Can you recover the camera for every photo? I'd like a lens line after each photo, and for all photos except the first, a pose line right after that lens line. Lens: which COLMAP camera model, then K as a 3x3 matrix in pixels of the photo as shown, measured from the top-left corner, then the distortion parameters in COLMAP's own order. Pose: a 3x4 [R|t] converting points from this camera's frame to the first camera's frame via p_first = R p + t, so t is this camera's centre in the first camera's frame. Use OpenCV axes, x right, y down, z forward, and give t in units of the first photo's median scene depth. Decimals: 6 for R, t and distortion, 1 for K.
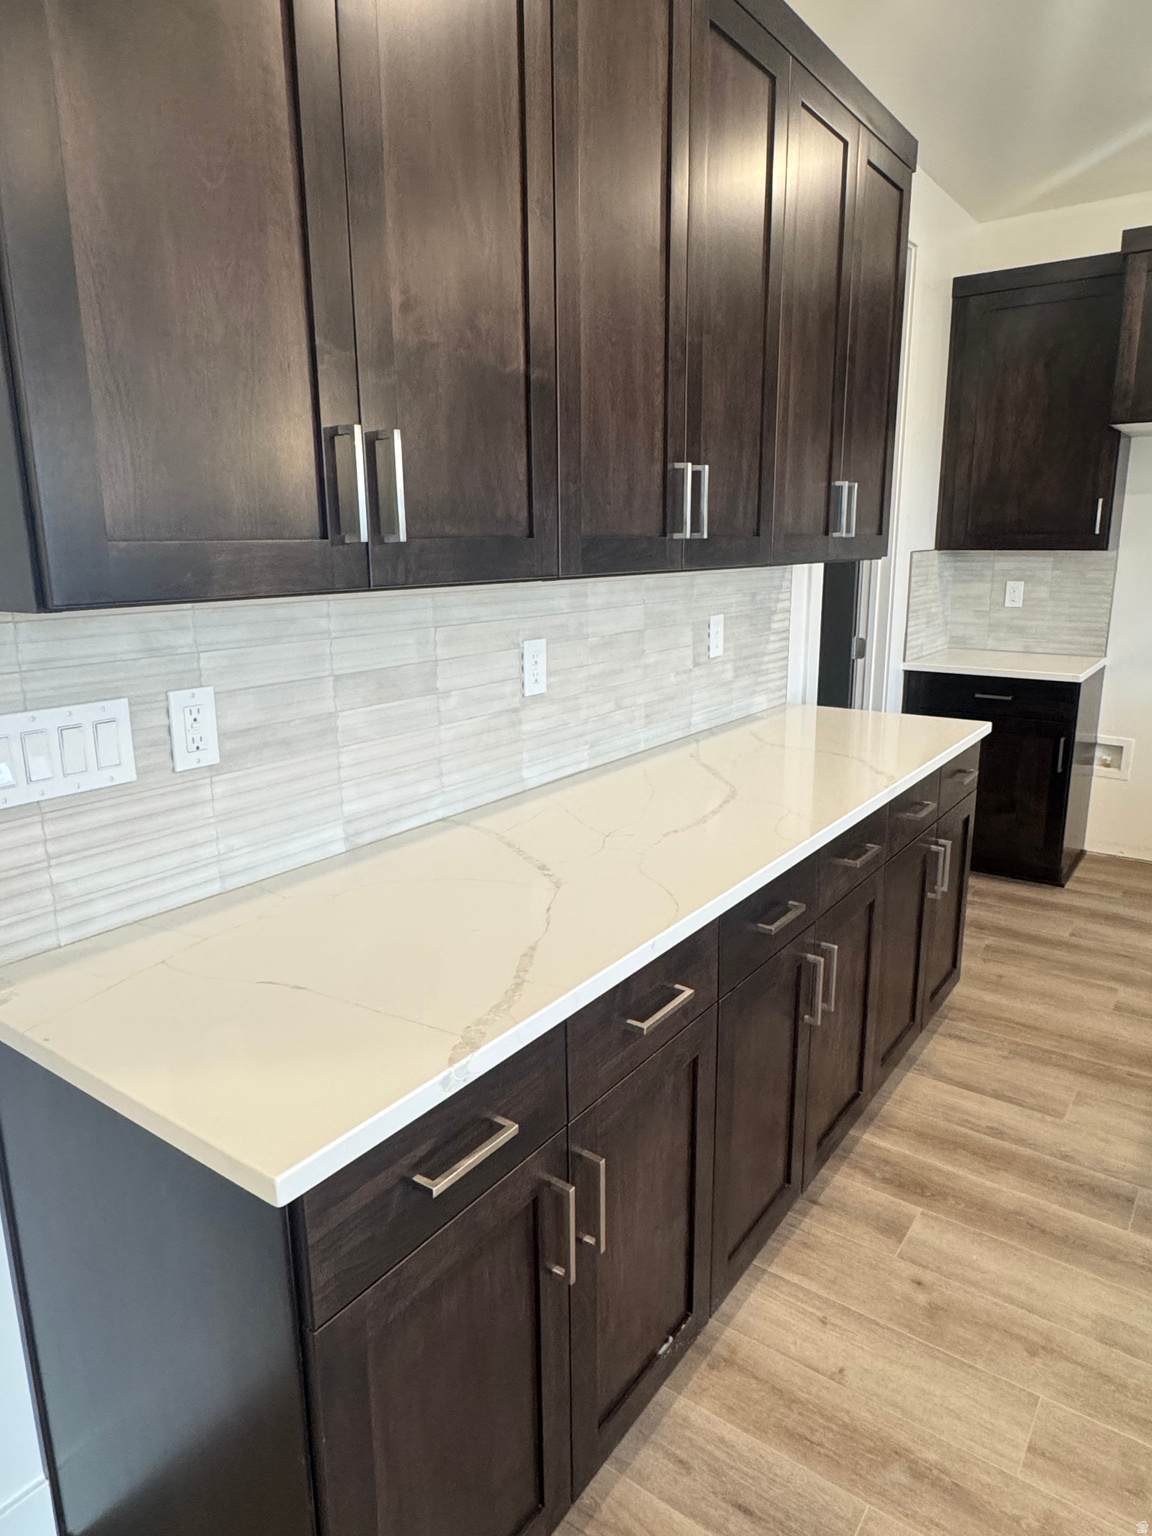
lens RADIAL K [[958.3, 0, 576.0], [0, 958.3, 768.0], [0, 0, 1]] dist [0.000000, 0.000824]
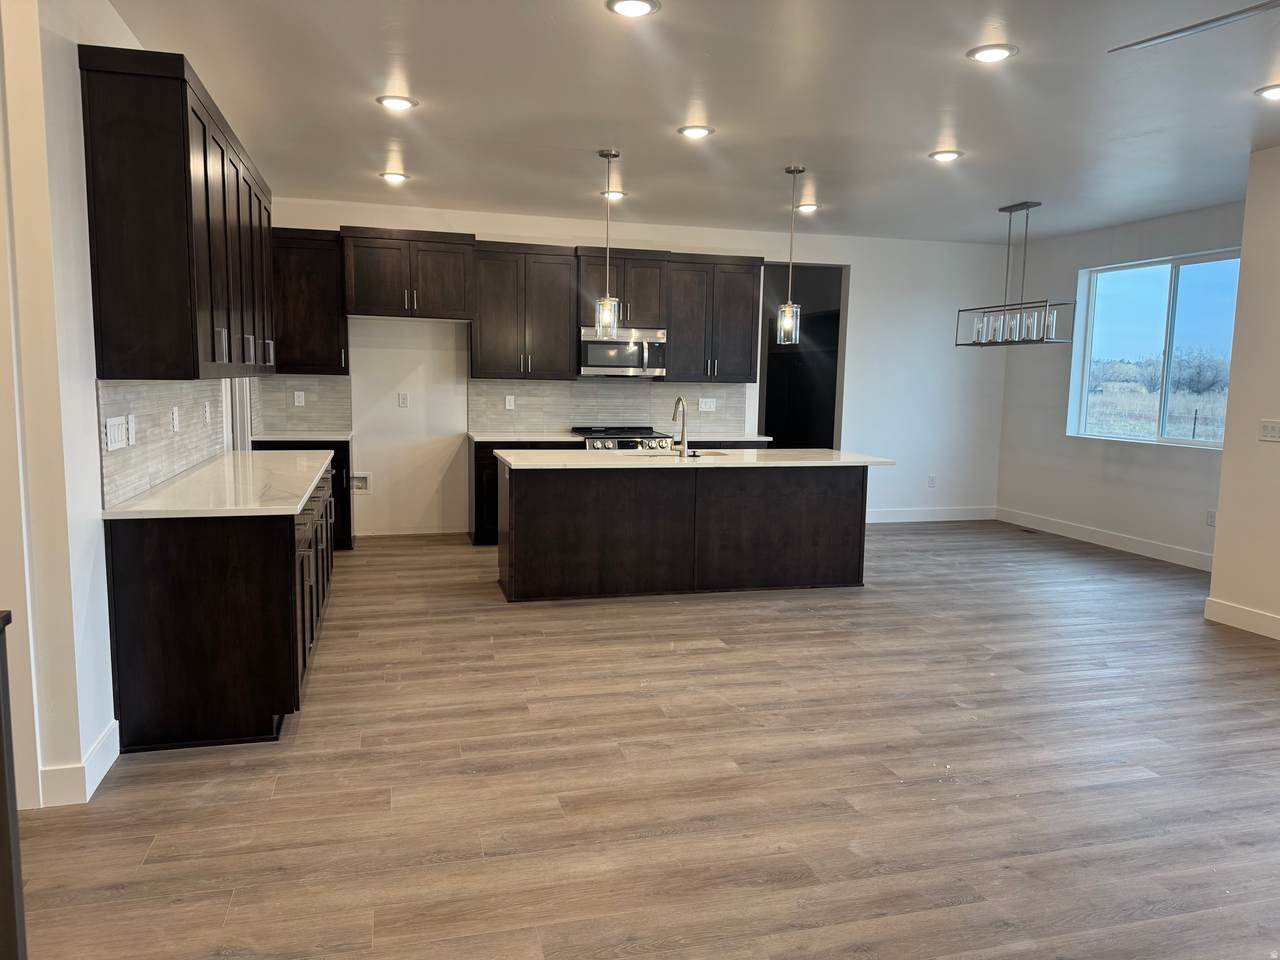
lens RADIAL K [[883.8, 0, 640.0], [0, 883.8, 480.0], [0, 0, 1]] dist [0.110285, -0.002413]
pose [[0.621793, -0.073118, 0.779761, -0.914204], [0.159463, 0.986596, -0.034645, 0.251346], [-0.766776, 0.145885, 0.625118, -1.010559]]
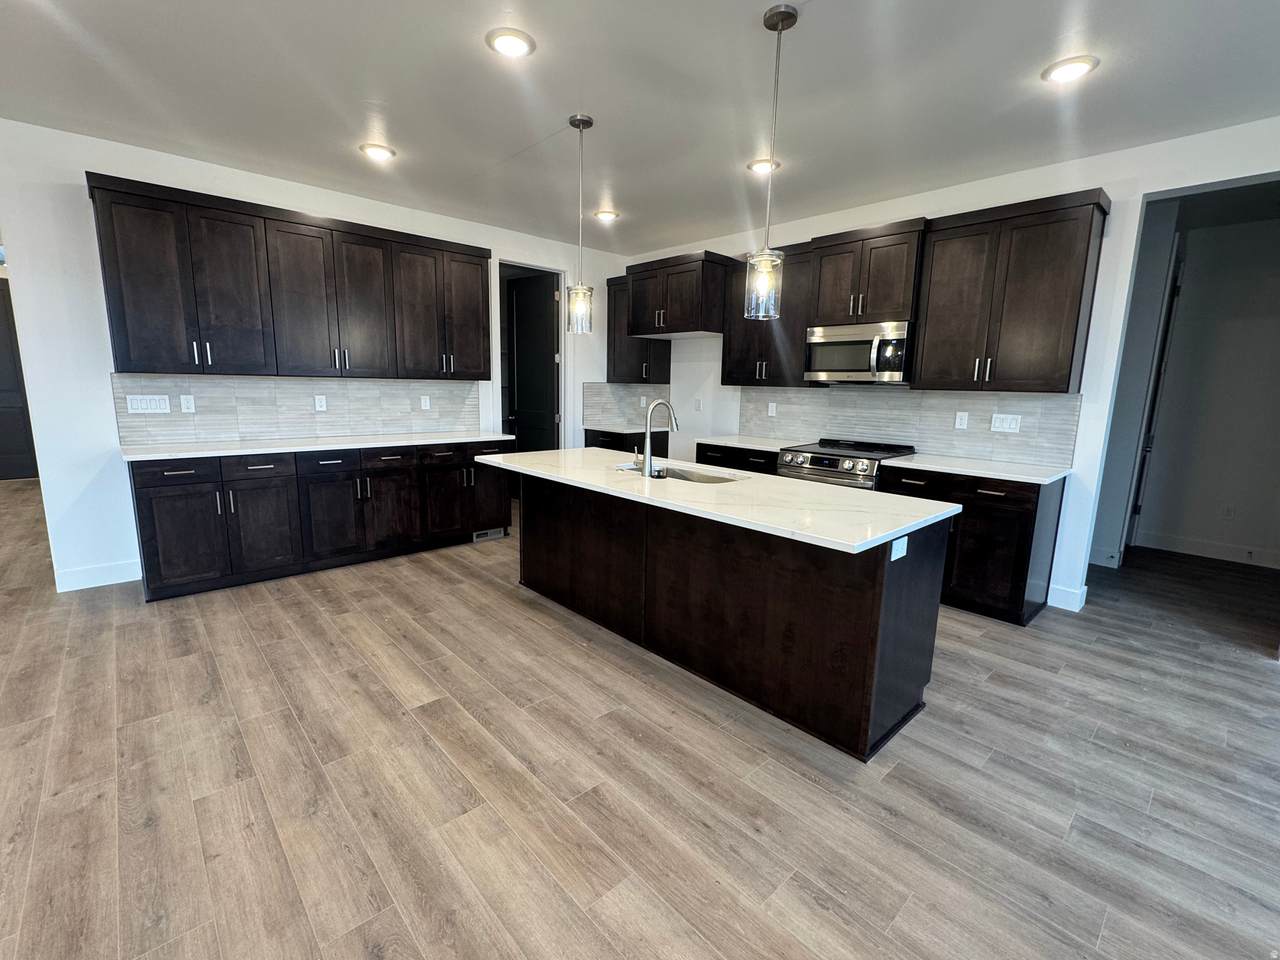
lens RADIAL K [[561.7, 0, 640.0], [0, 561.7, 480.0], [0, 0, 1]] dist [0.000370, -0.000542]
pose [[0.981467, 0.060581, -0.181801, 1.411091], [-0.072345, 0.995646, -0.058784, 0.203290], [0.177449, 0.070847, 0.981577, -0.782546]]
